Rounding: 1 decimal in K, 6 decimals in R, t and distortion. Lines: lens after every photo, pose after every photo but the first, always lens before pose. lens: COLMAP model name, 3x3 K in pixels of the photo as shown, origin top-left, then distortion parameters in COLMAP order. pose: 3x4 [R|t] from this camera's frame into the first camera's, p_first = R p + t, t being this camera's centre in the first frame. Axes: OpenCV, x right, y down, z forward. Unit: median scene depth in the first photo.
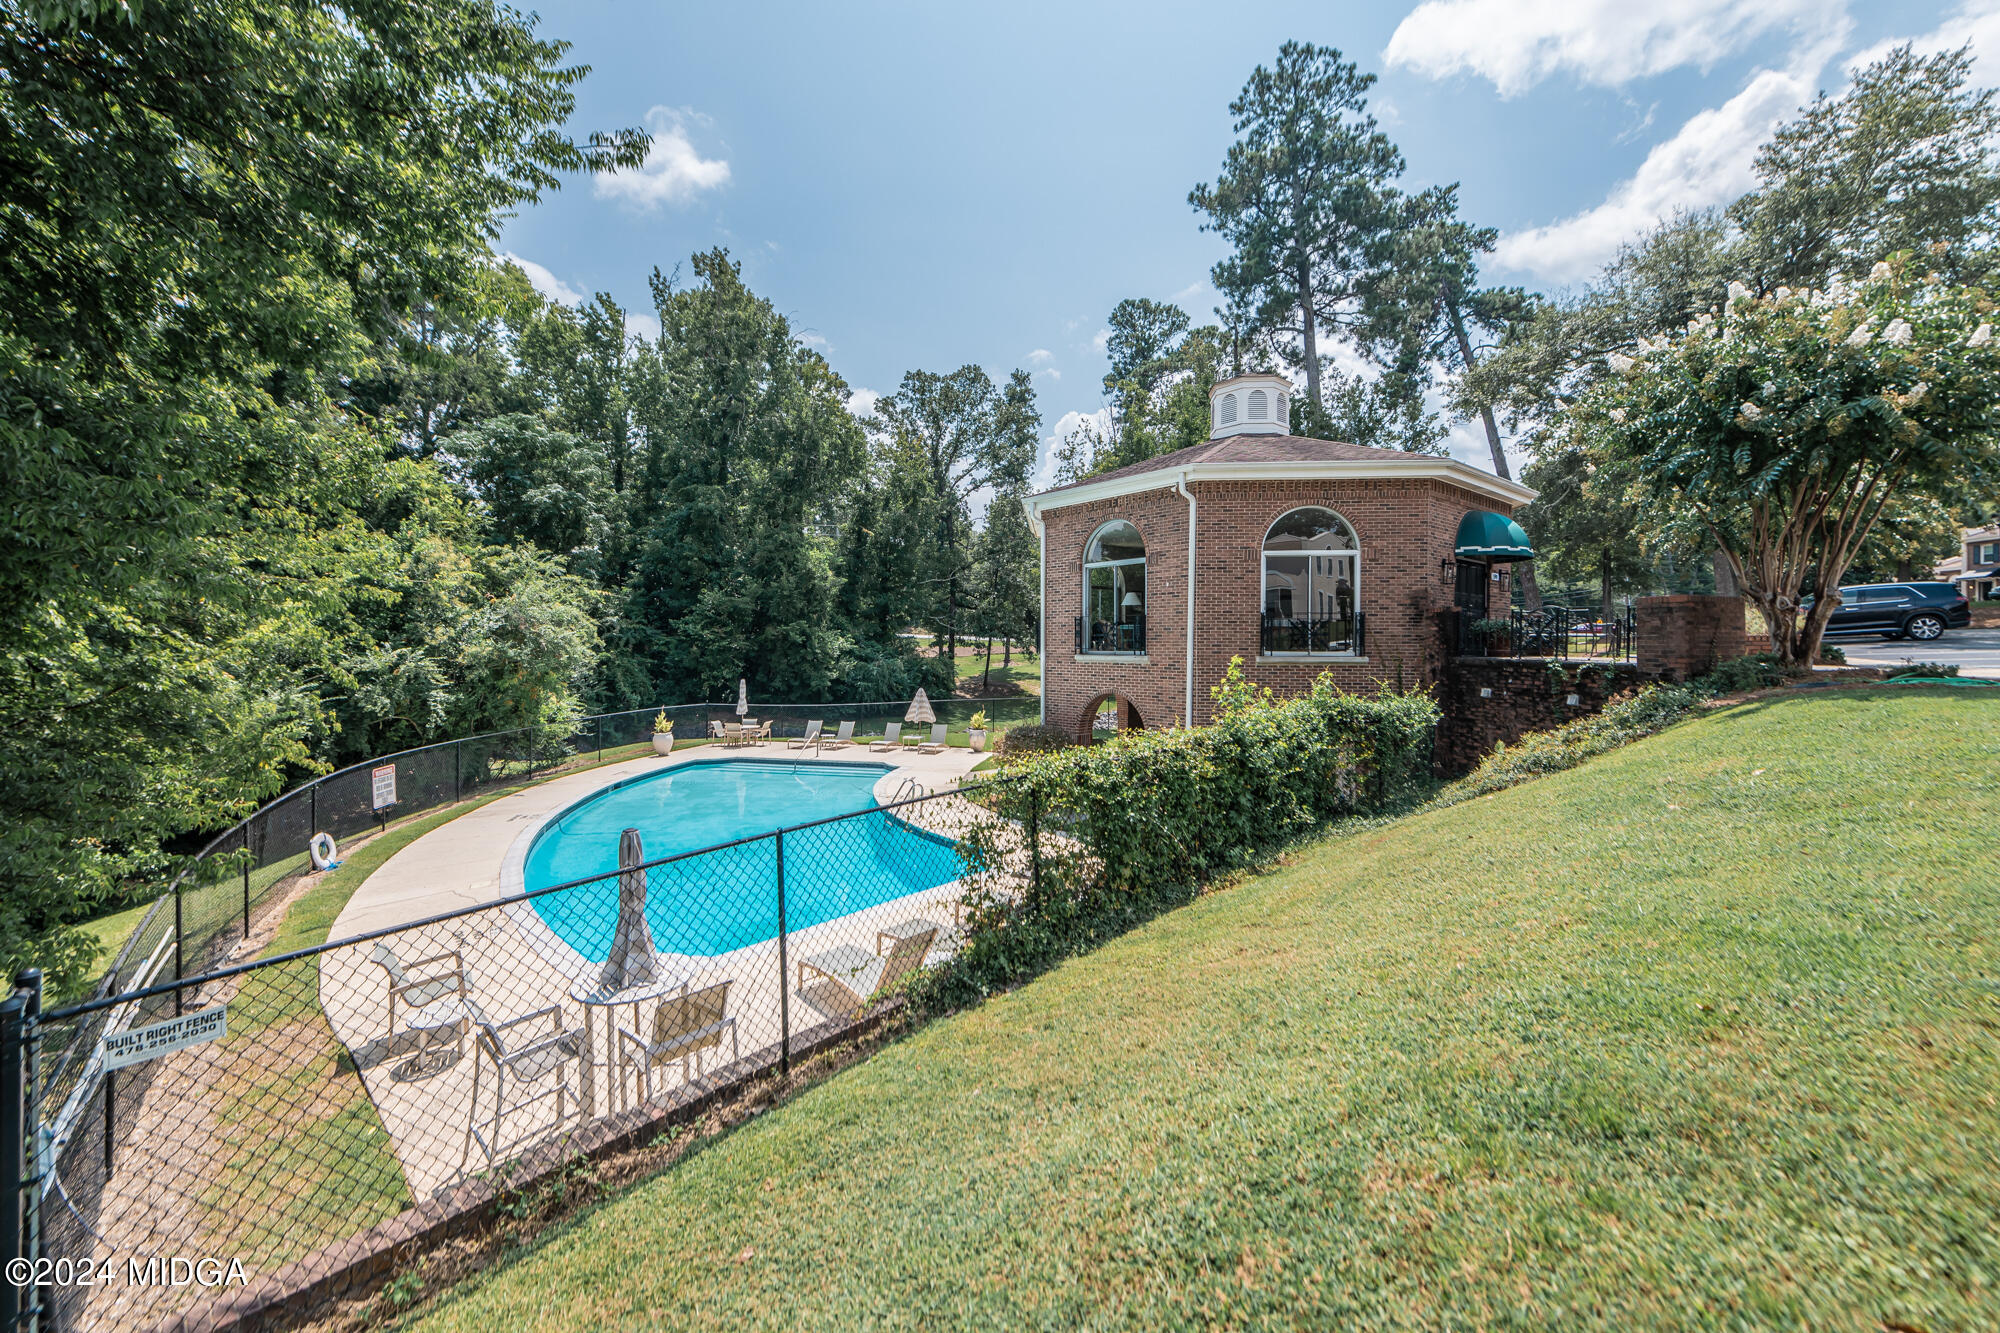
lens RADIAL K [[775.4, 0, 997.7], [0, 775.4, 650.9], [0, 0, 1]] dist [0.006078, -0.000736]
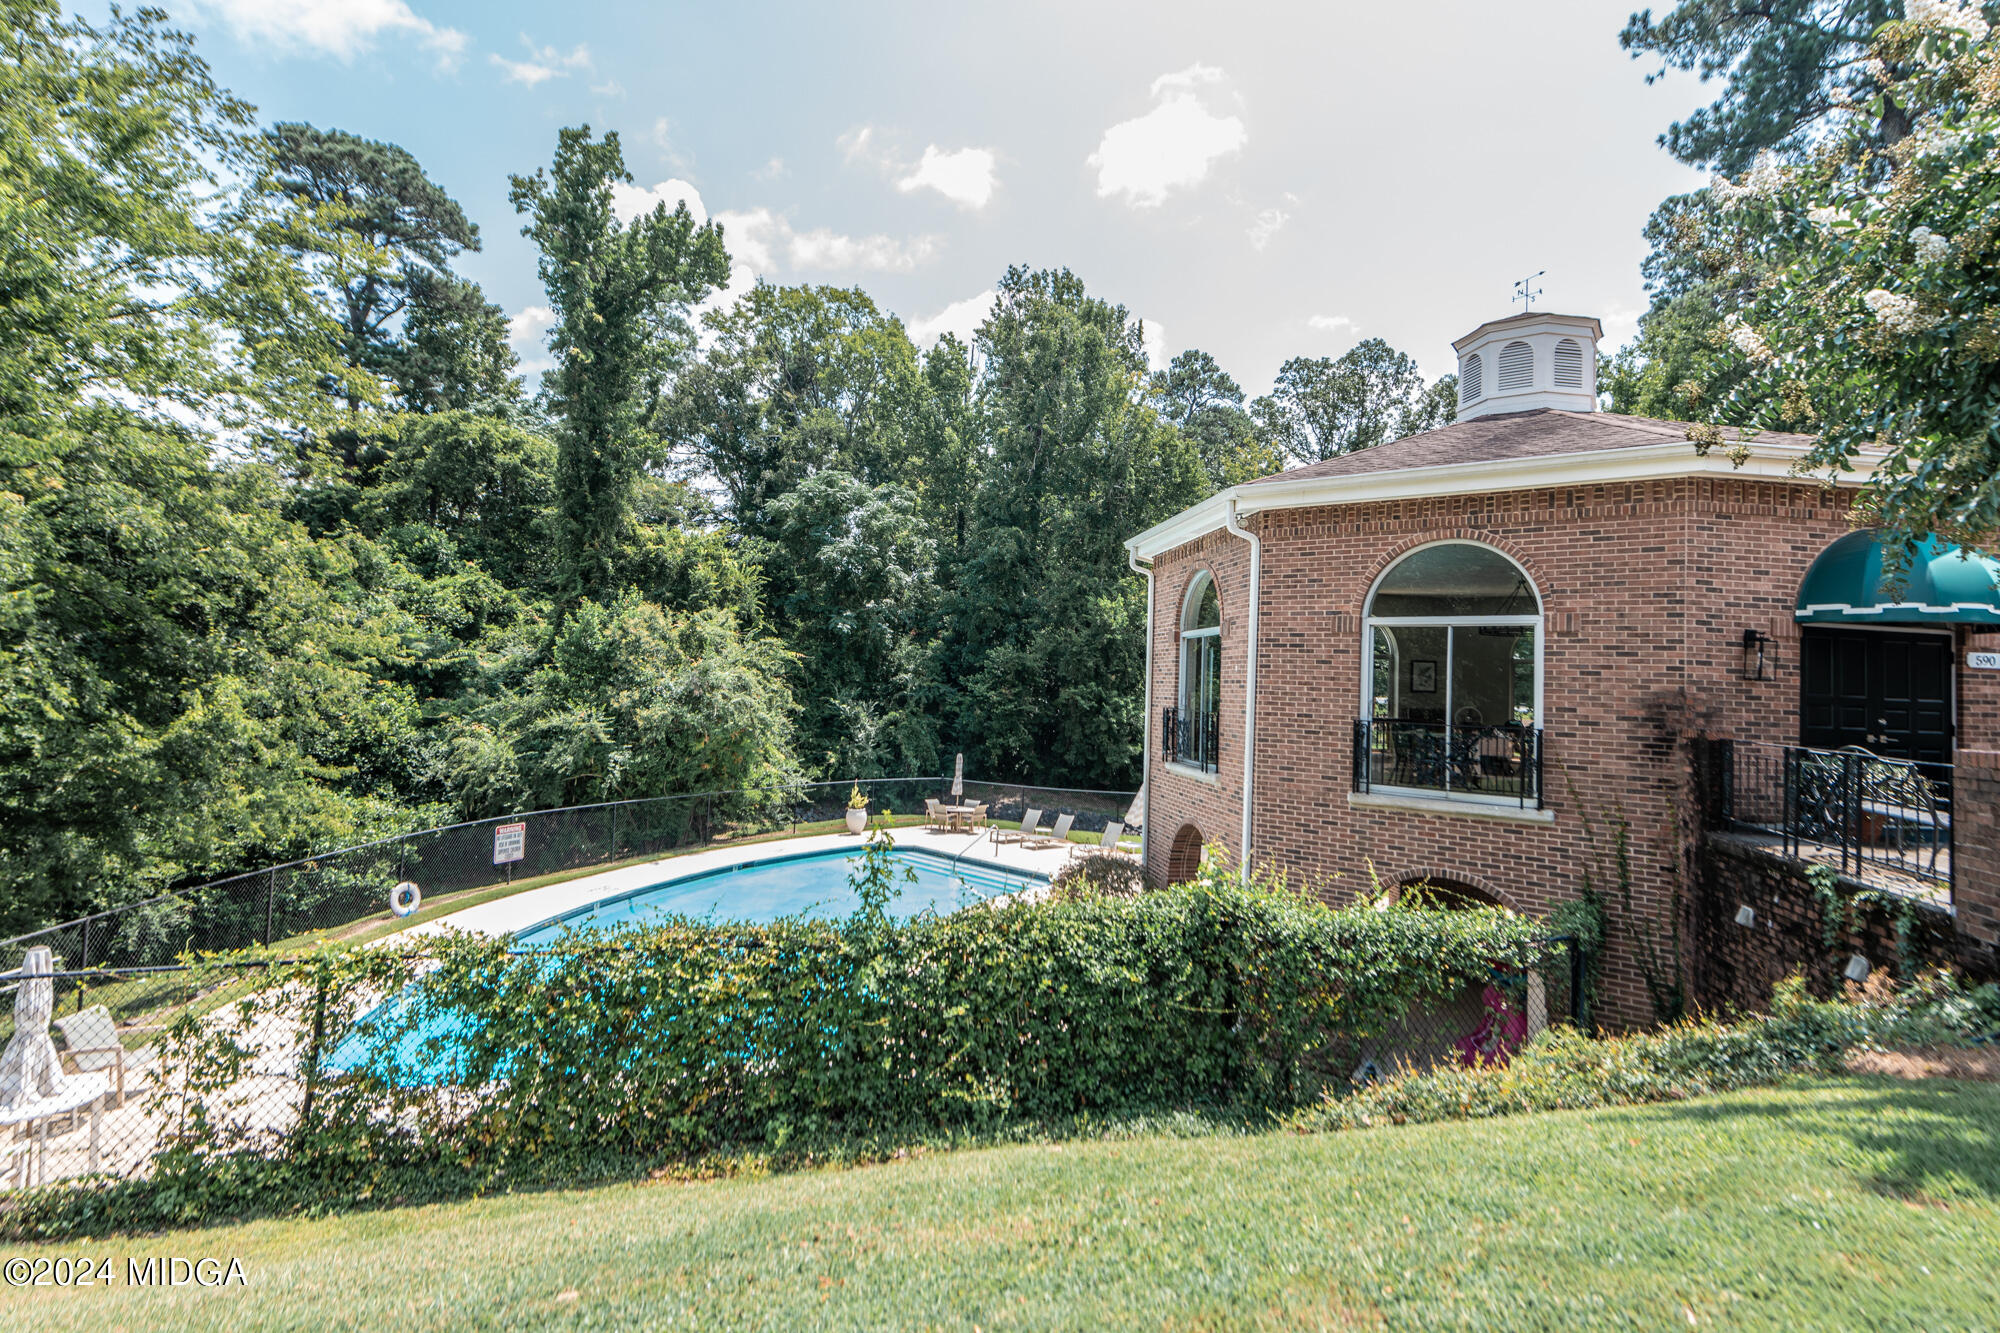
lens RADIAL K [[935.4, 0, 1000.0], [0, 935.4, 666.5], [0, 0, 1]] dist [-0.014475, -0.000504]
pose [[0.848779, 0.014284, -0.528555, 0.300122], [-0.034286, 0.999018, -0.028059, -0.038115], [0.527635, 0.041938, 0.848435, 0.145709]]
